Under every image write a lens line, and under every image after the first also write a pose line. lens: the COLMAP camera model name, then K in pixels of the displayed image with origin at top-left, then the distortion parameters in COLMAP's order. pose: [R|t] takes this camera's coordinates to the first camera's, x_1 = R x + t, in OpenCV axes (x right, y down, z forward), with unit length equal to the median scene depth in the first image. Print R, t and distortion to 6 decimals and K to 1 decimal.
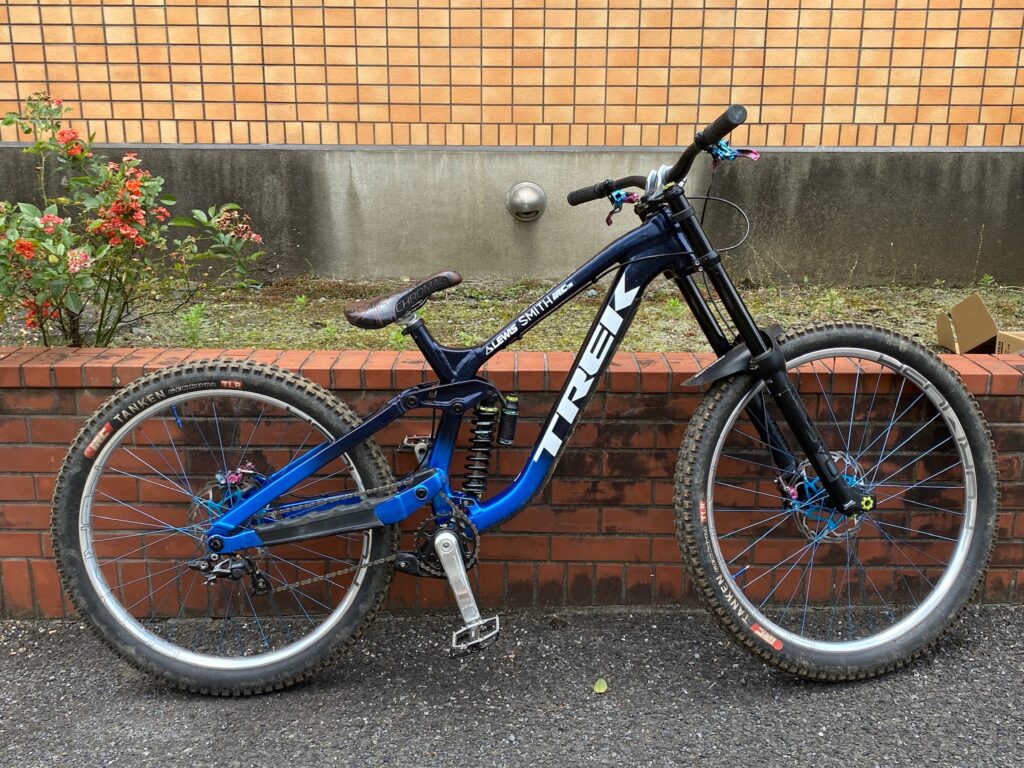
lens RADIAL K [[1062.4, 0, 507.8], [0, 1062.4, 381.6], [0, 0, 1]] dist [0.026573, 0.000000]
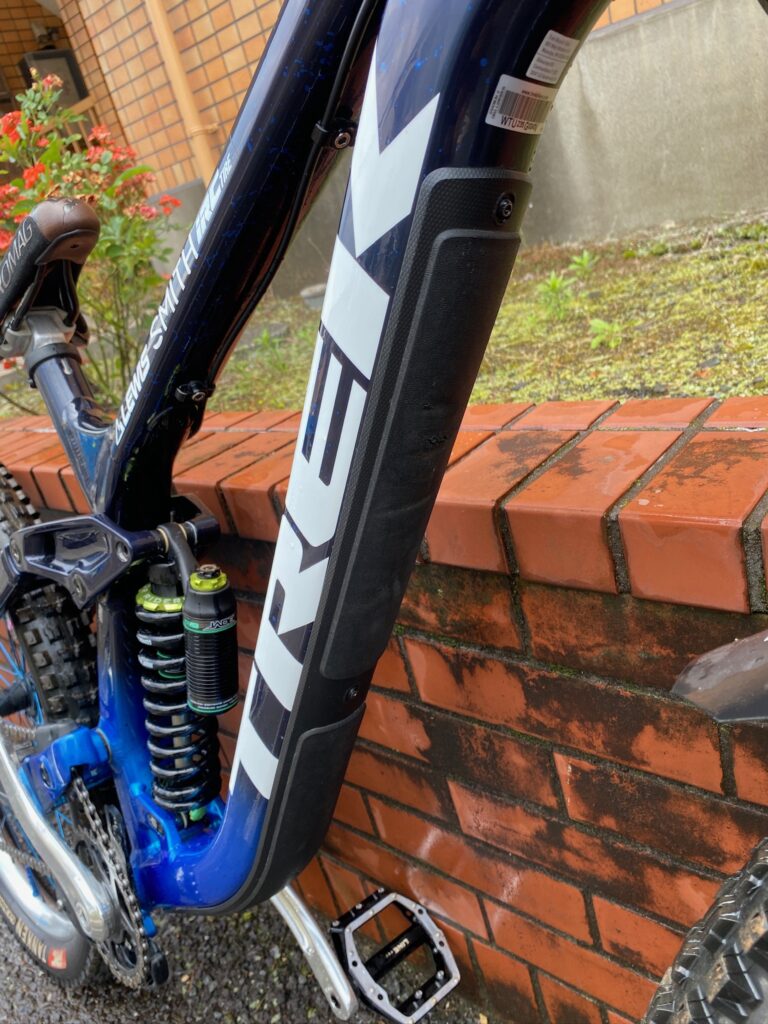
lens RADIAL K [[775.6, 0, 376.1], [0, 775.6, 513.9], [0, 0, 1]] dist [0.023460, -0.020168]
pose [[0.742789, 0.059531, -0.666874, 0.114020], [0.087324, 0.978917, 0.184651, -0.024659], [0.663806, -0.195391, 0.721930, 0.496466]]
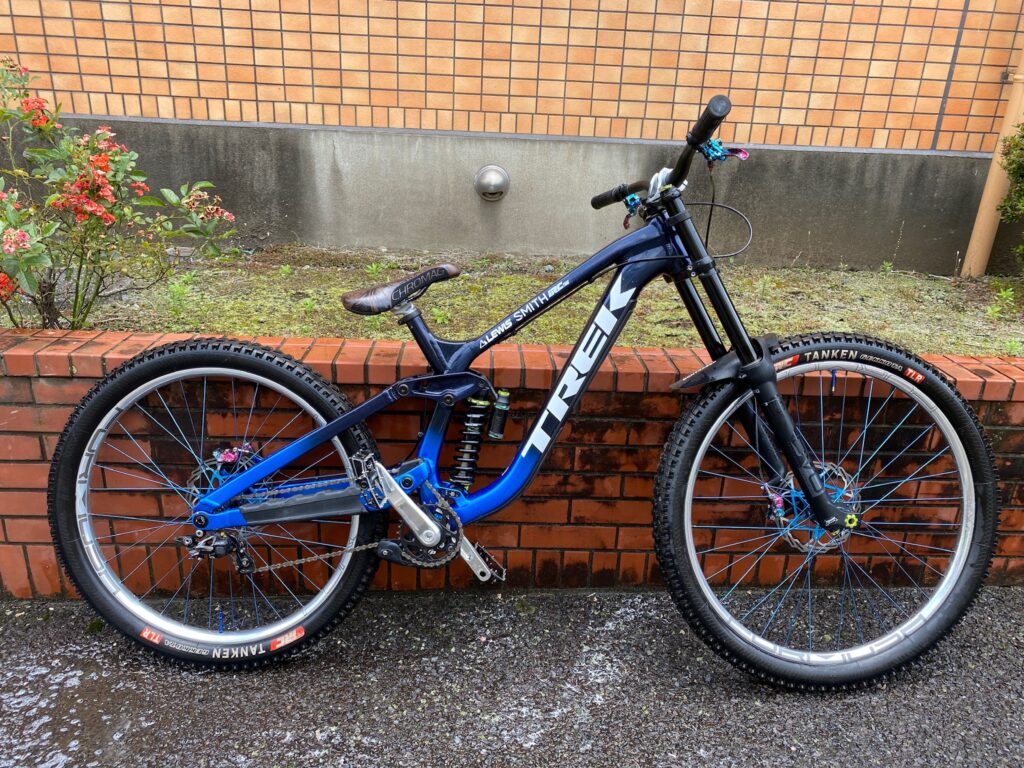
lens RADIAL K [[775.6, 0, 507.3], [0, 775.6, 374.4], [0, 0, 1]] dist [0.023460, -0.020168]
pose [[0.997321, 0.016520, 0.071259, -0.022062], [-0.022251, 0.996515, 0.080397, -0.034436], [-0.069683, -0.081768, 0.994212, 0.165822]]
